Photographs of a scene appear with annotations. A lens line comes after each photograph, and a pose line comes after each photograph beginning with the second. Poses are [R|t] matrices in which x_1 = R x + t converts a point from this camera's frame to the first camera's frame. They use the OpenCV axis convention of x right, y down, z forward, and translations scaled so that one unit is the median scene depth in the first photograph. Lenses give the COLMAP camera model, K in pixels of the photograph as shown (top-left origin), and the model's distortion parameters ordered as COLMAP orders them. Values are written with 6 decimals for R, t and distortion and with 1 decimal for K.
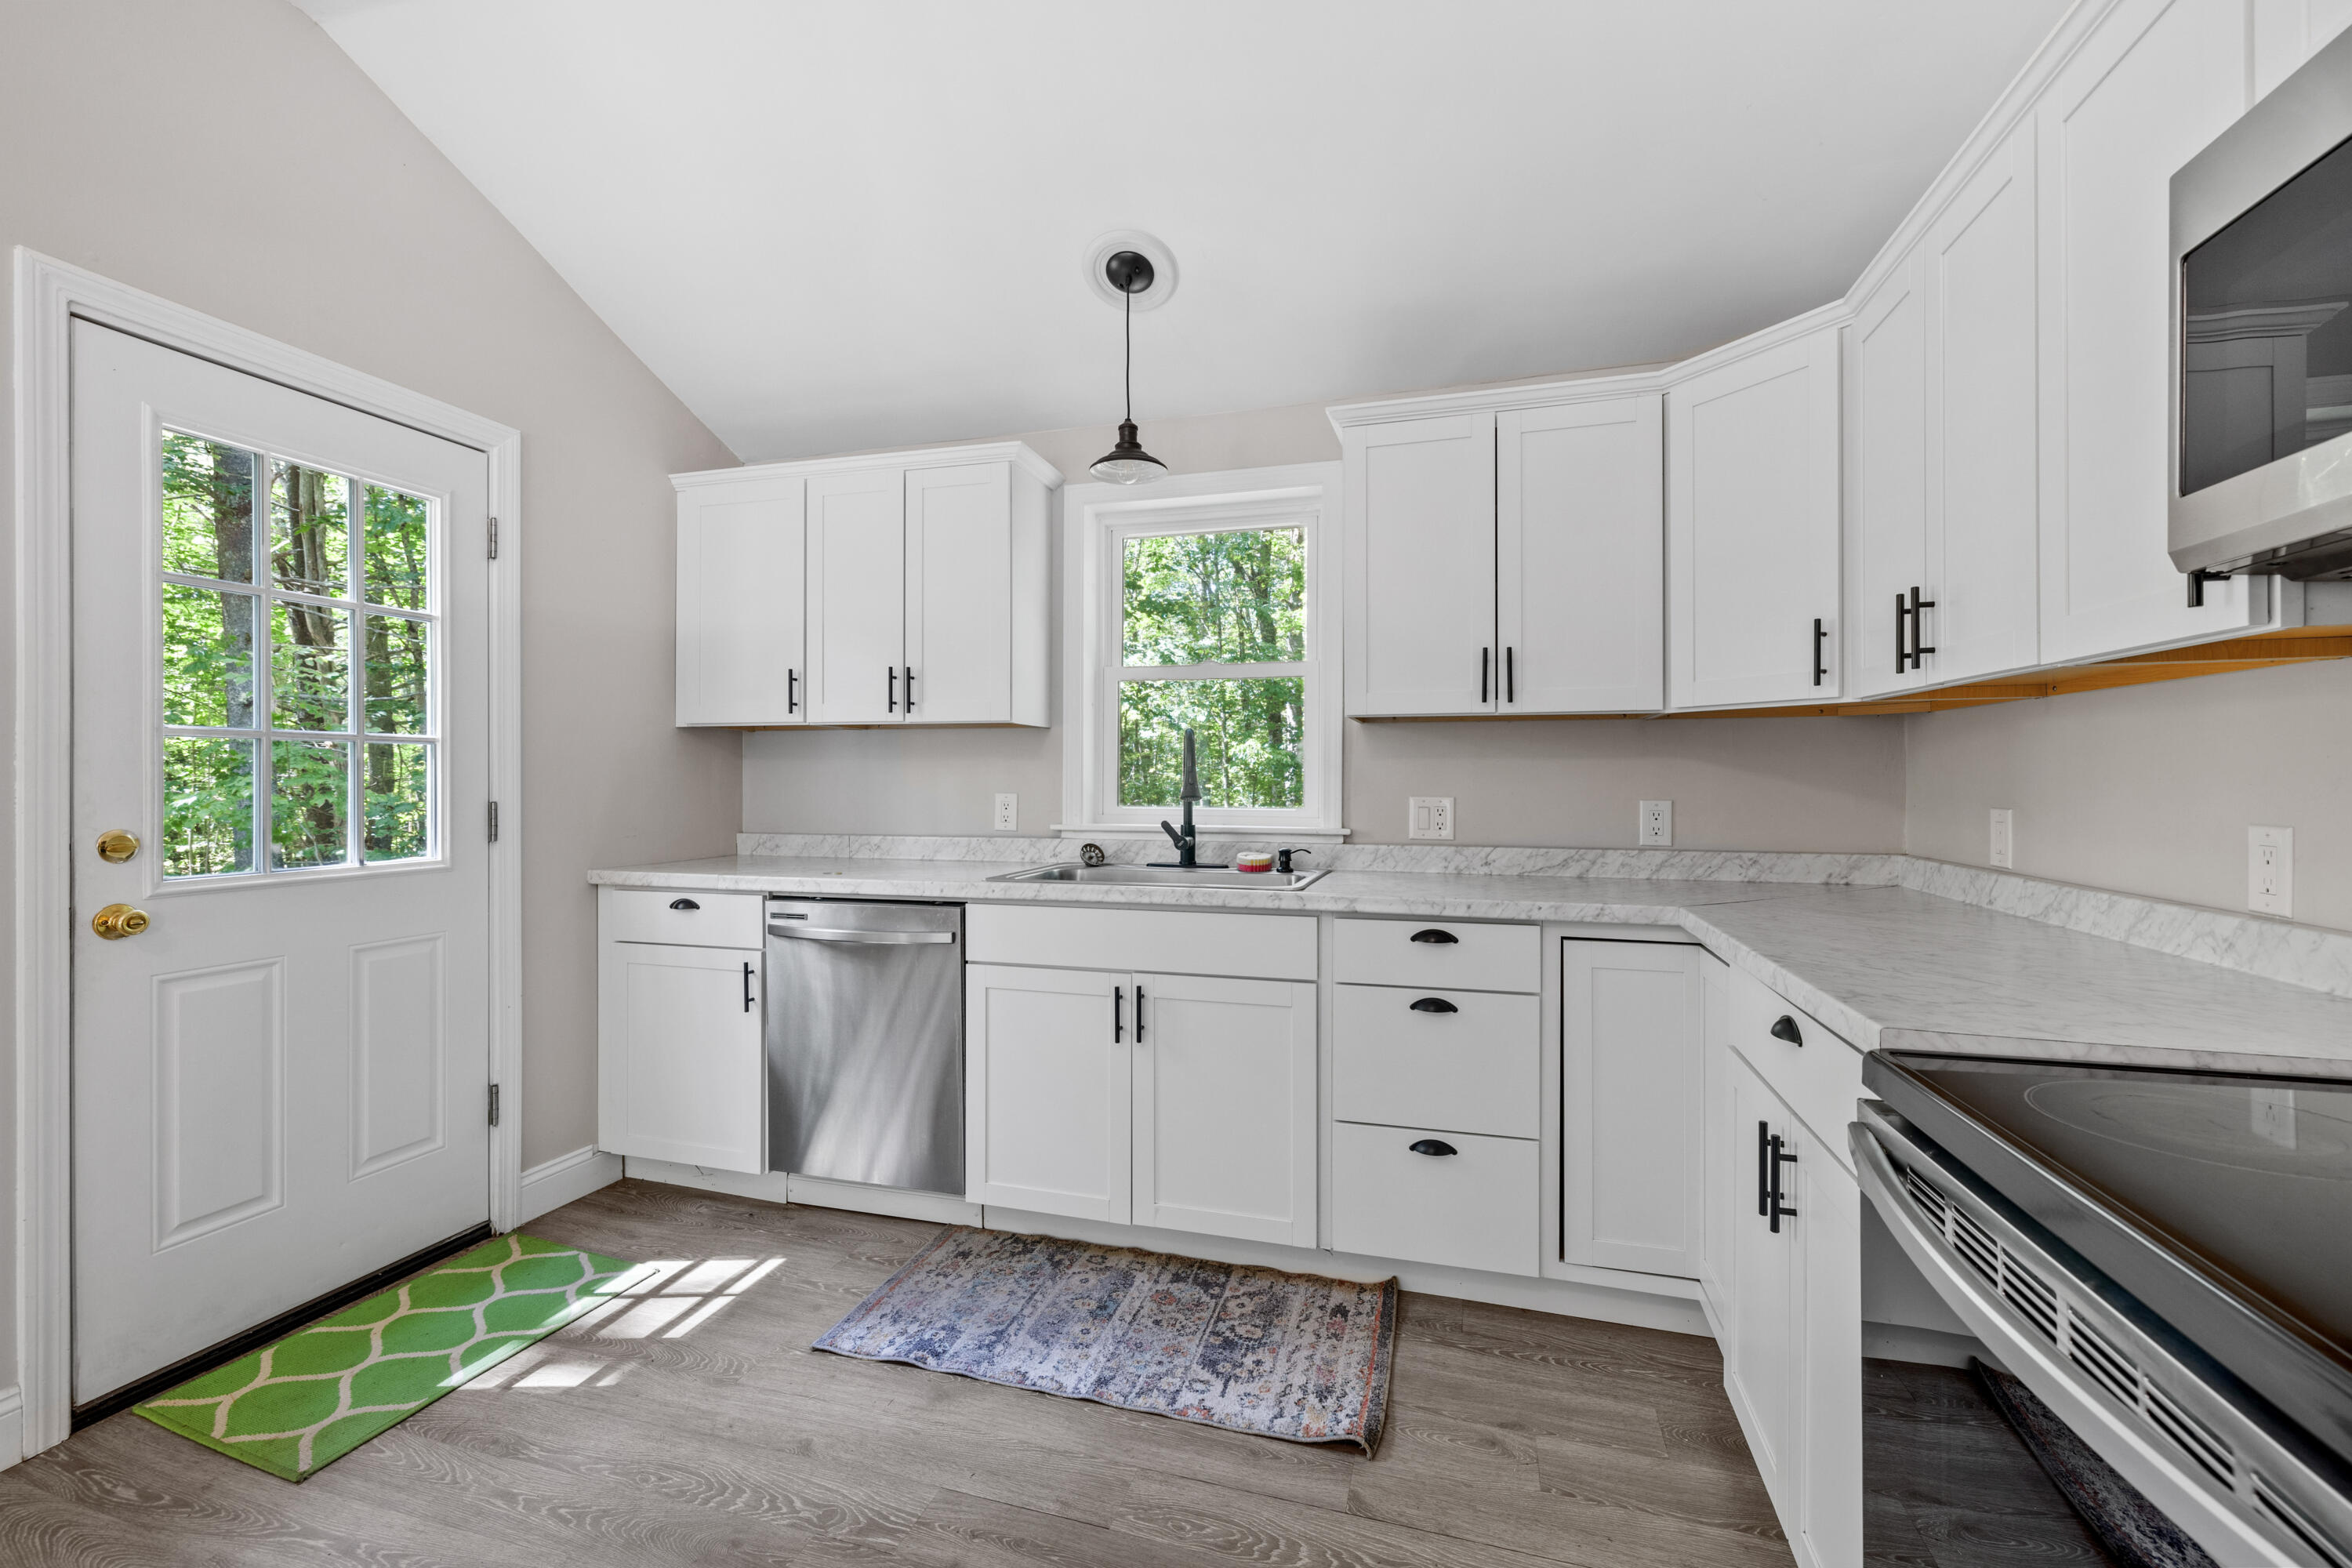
lens RADIAL K [[988.0, 0, 1167.5], [0, 988.0, 774.7], [0, 0, 1]] dist [0.001587, 0.000391]
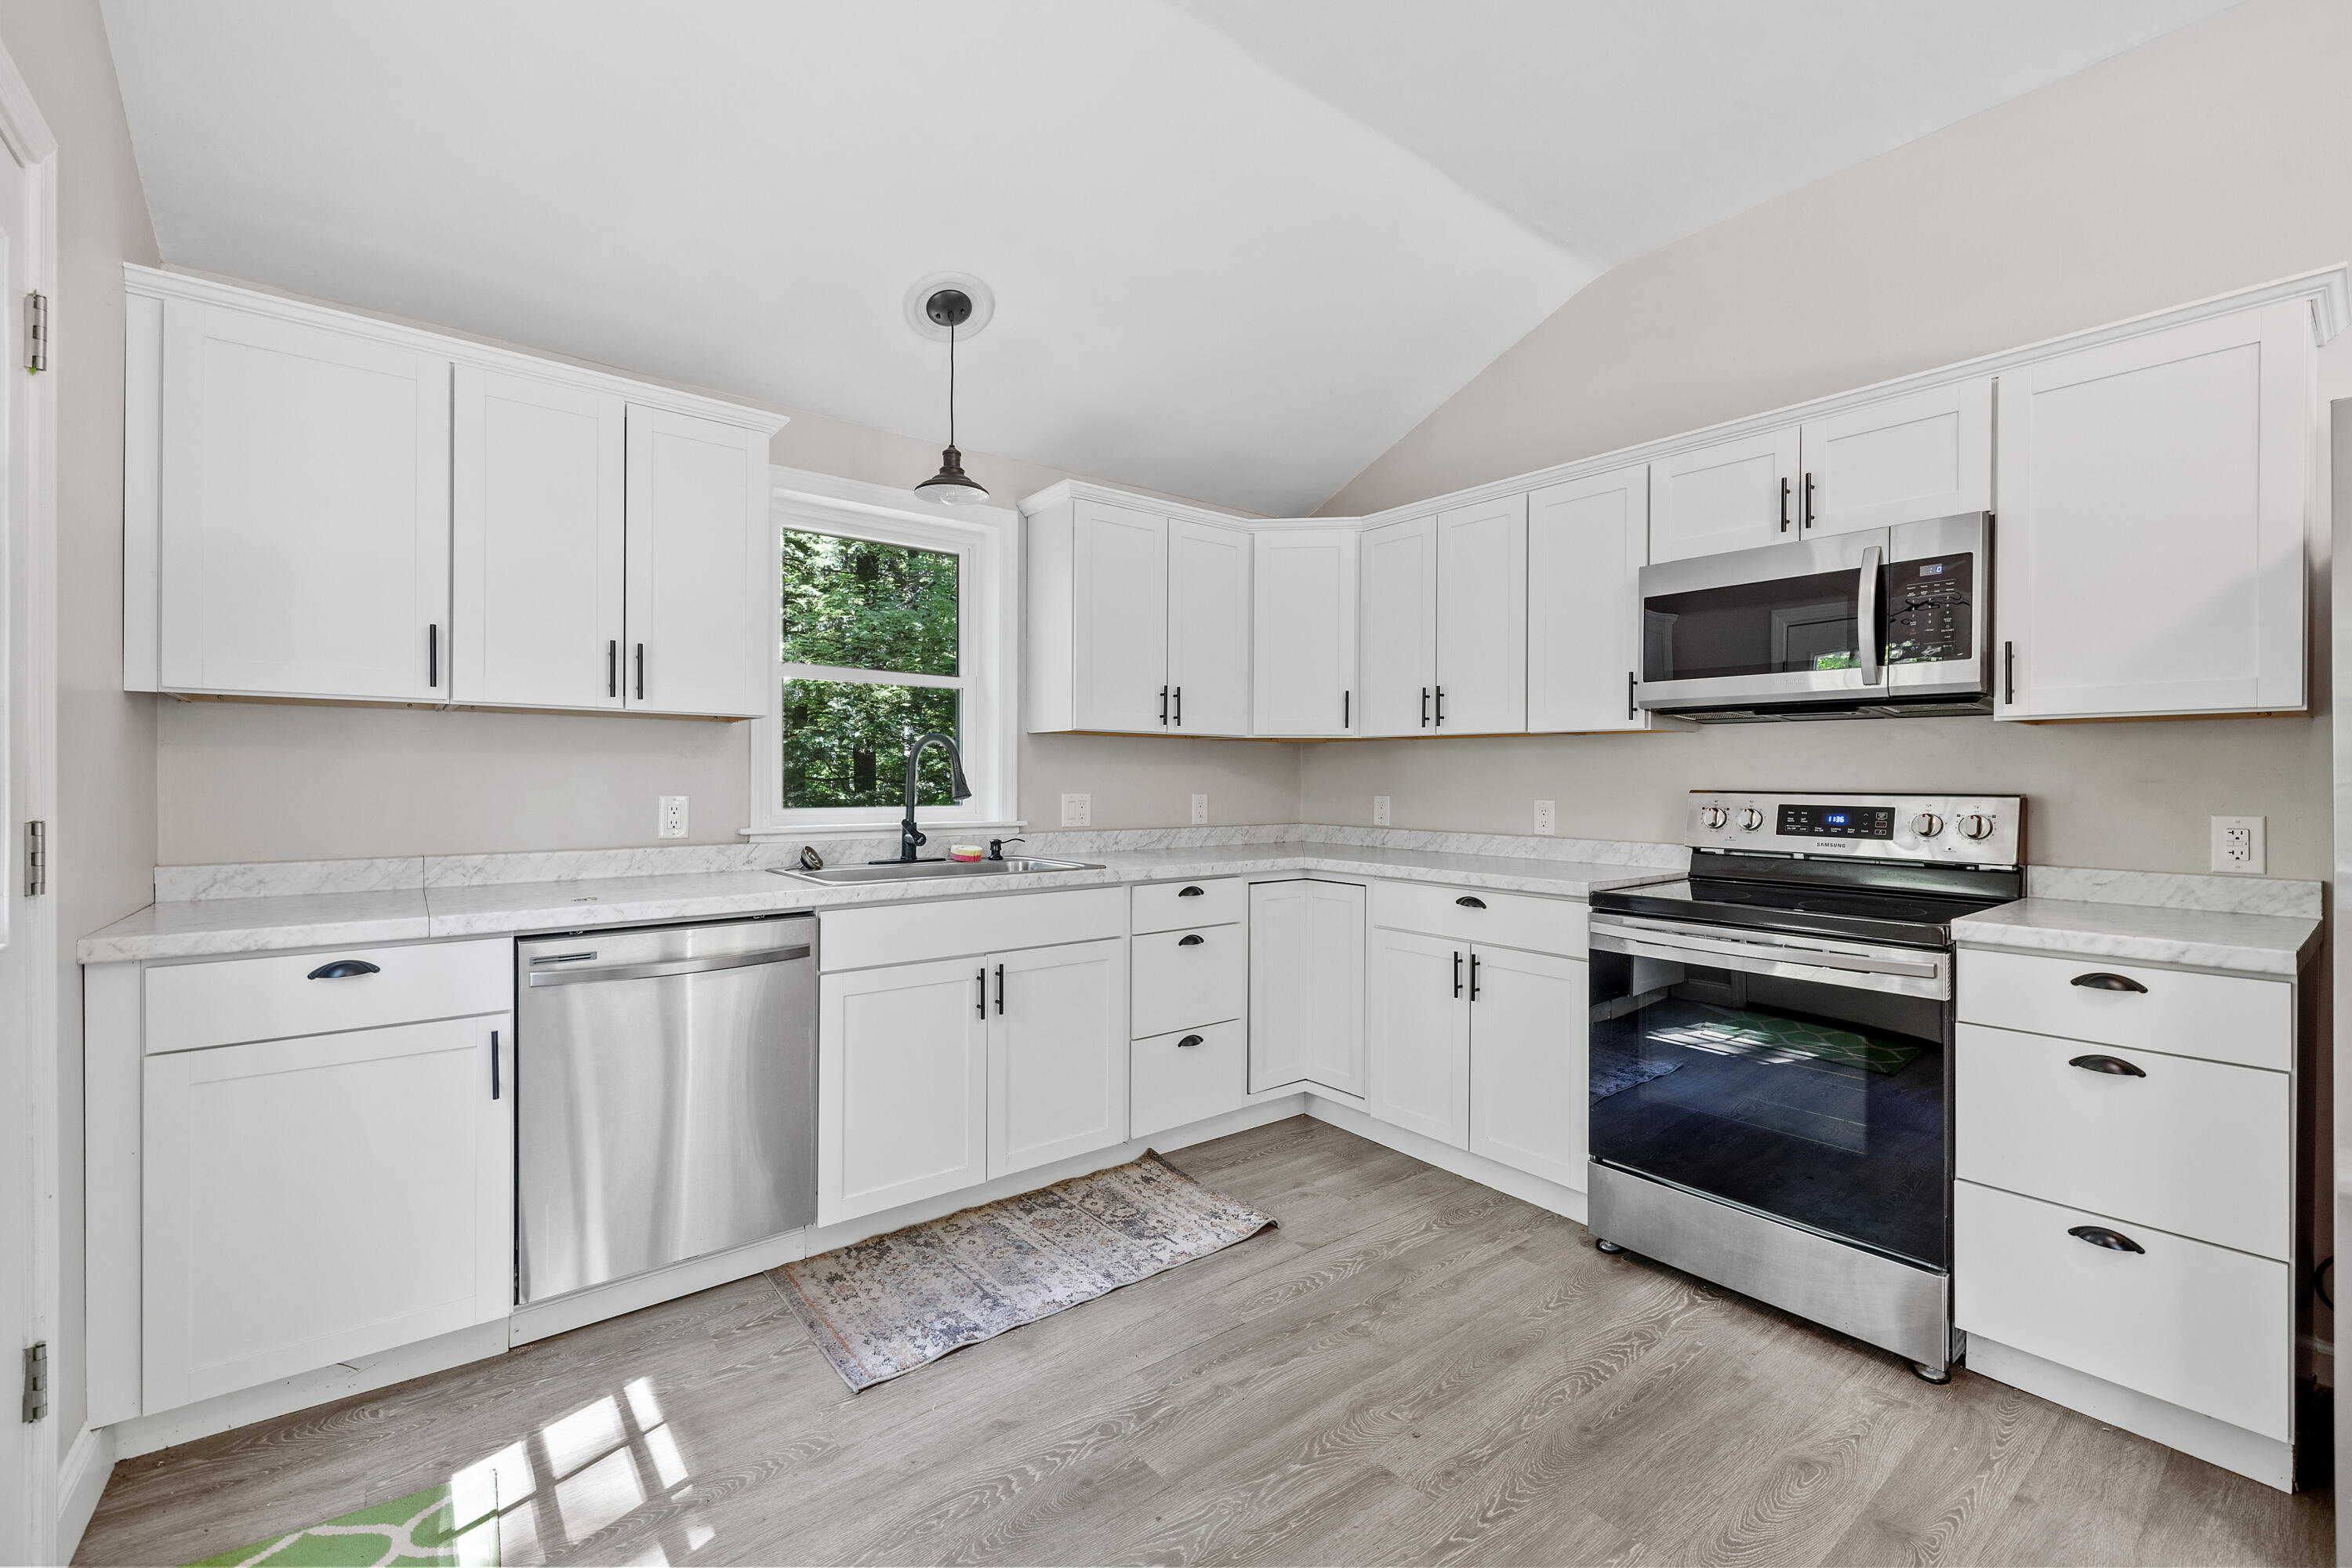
lens RADIAL K [[988.0, 0, 1167.5], [0, 988.0, 774.7], [0, 0, 1]] dist [0.001587, 0.000391]
pose [[0.573633, 0.004940, 0.819097, -0.840480], [-0.005135, 0.999984, -0.002434, 0.000532], [-0.819096, -0.002809, 0.573650, 0.200877]]
